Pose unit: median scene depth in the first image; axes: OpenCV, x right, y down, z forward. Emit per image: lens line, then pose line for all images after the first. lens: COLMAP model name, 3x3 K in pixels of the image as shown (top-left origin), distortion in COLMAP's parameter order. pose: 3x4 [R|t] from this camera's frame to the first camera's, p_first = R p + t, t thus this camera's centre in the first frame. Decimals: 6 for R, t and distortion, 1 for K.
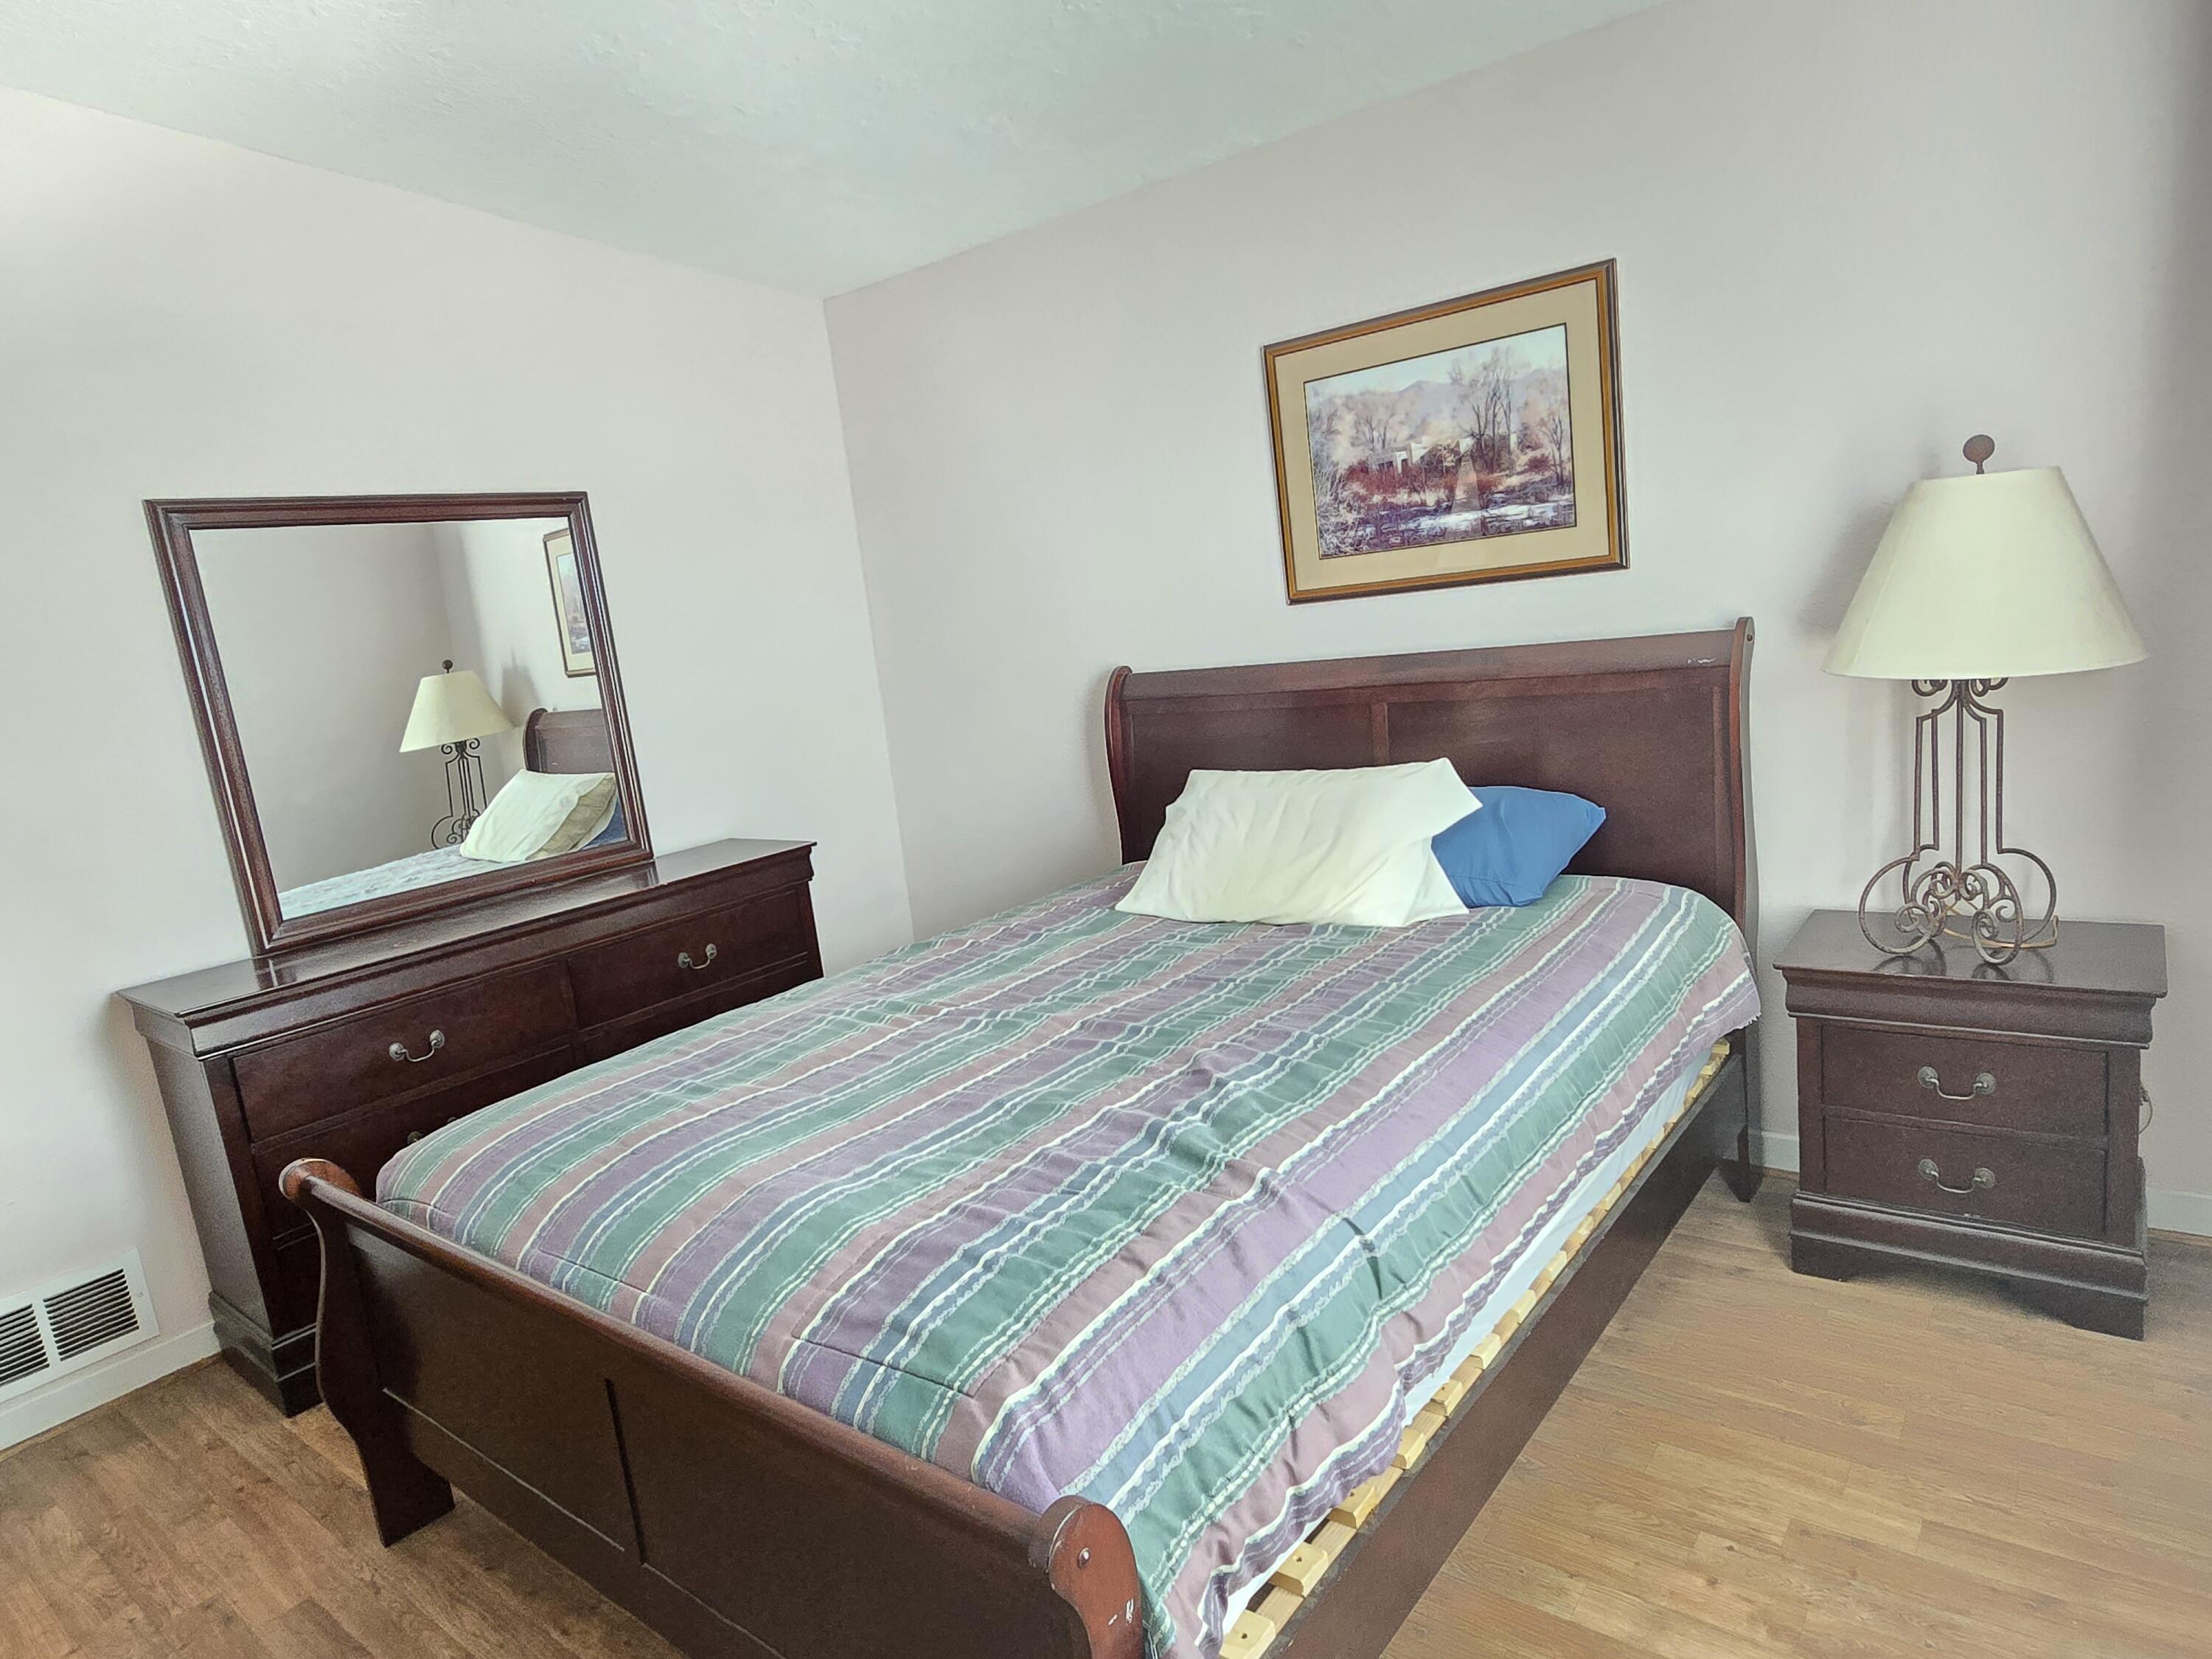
lens RADIAL K [[1285.5, 0, 1089.7], [0, 1285.5, 828.0], [0, 0, 1]] dist [0.002319, -0.001717]
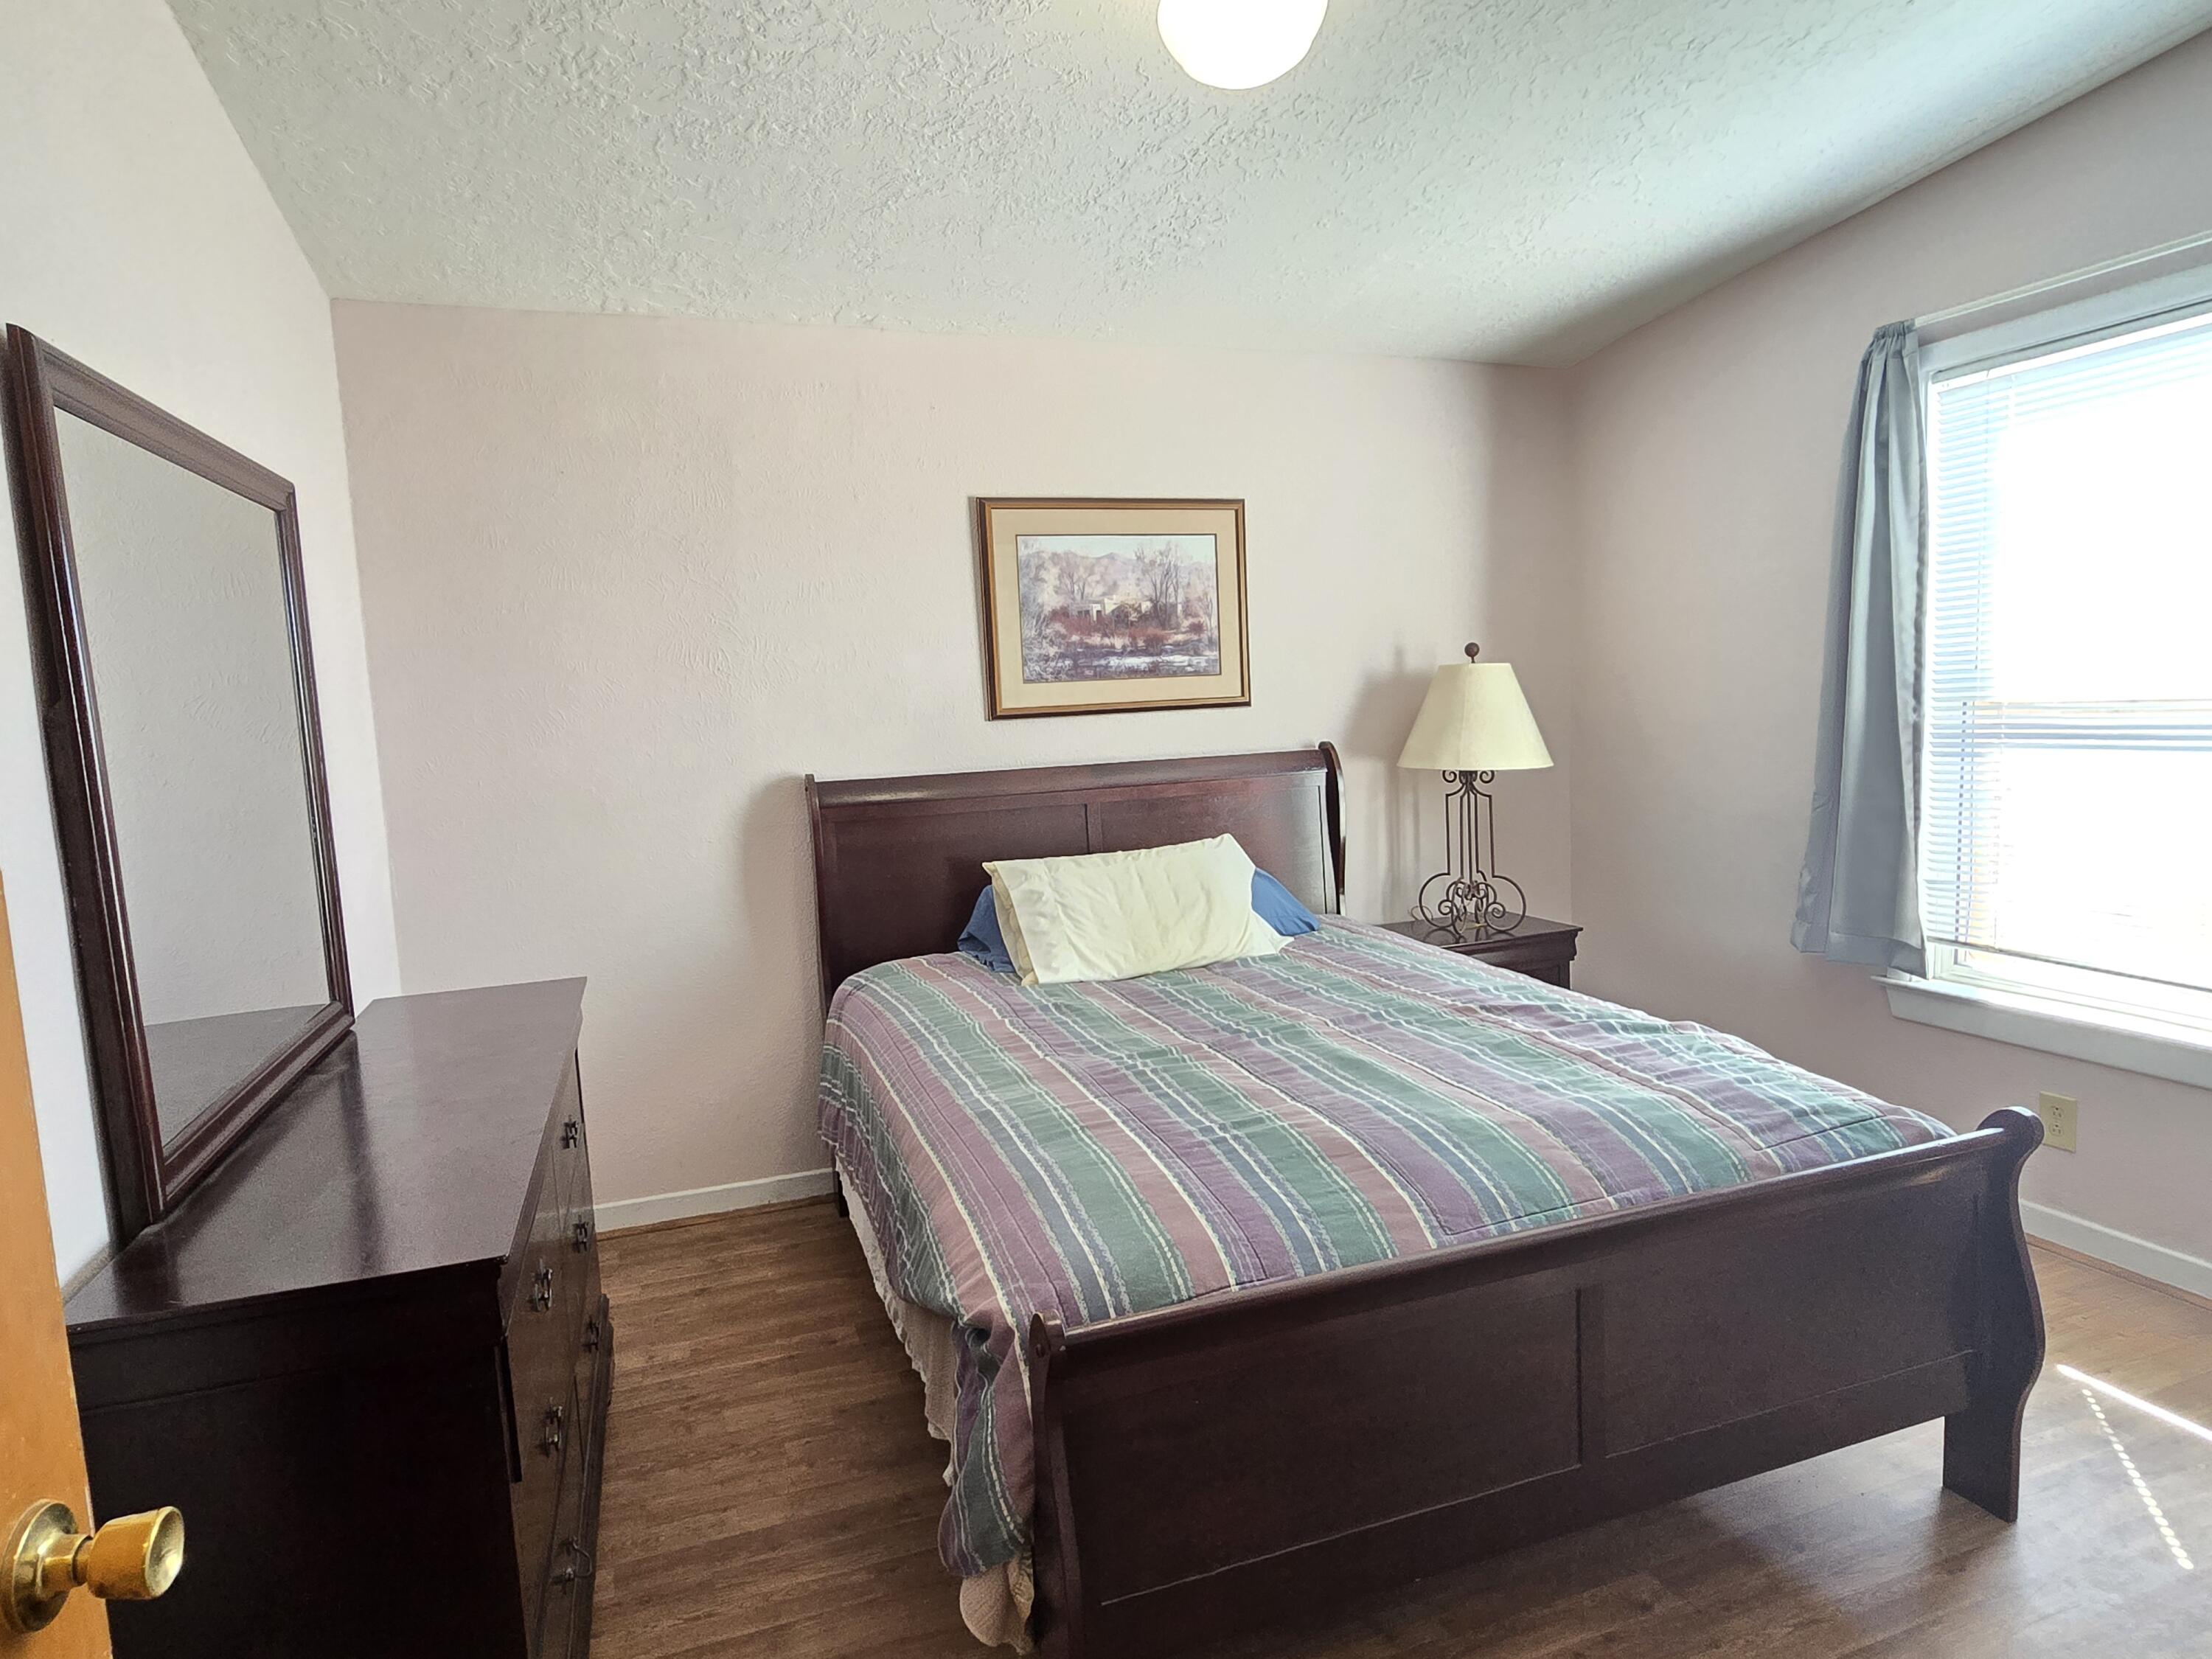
lens RADIAL K [[1285.5, 0, 1098.0], [0, 1285.5, 839.4], [0, 0, 1]] dist [0.002319, -0.001717]
pose [[0.530487, -0.002897, 0.847688, -0.837889], [0.131189, 0.988227, -0.078722, 0.035177], [-0.837480, 0.152968, 0.524622, 0.378273]]
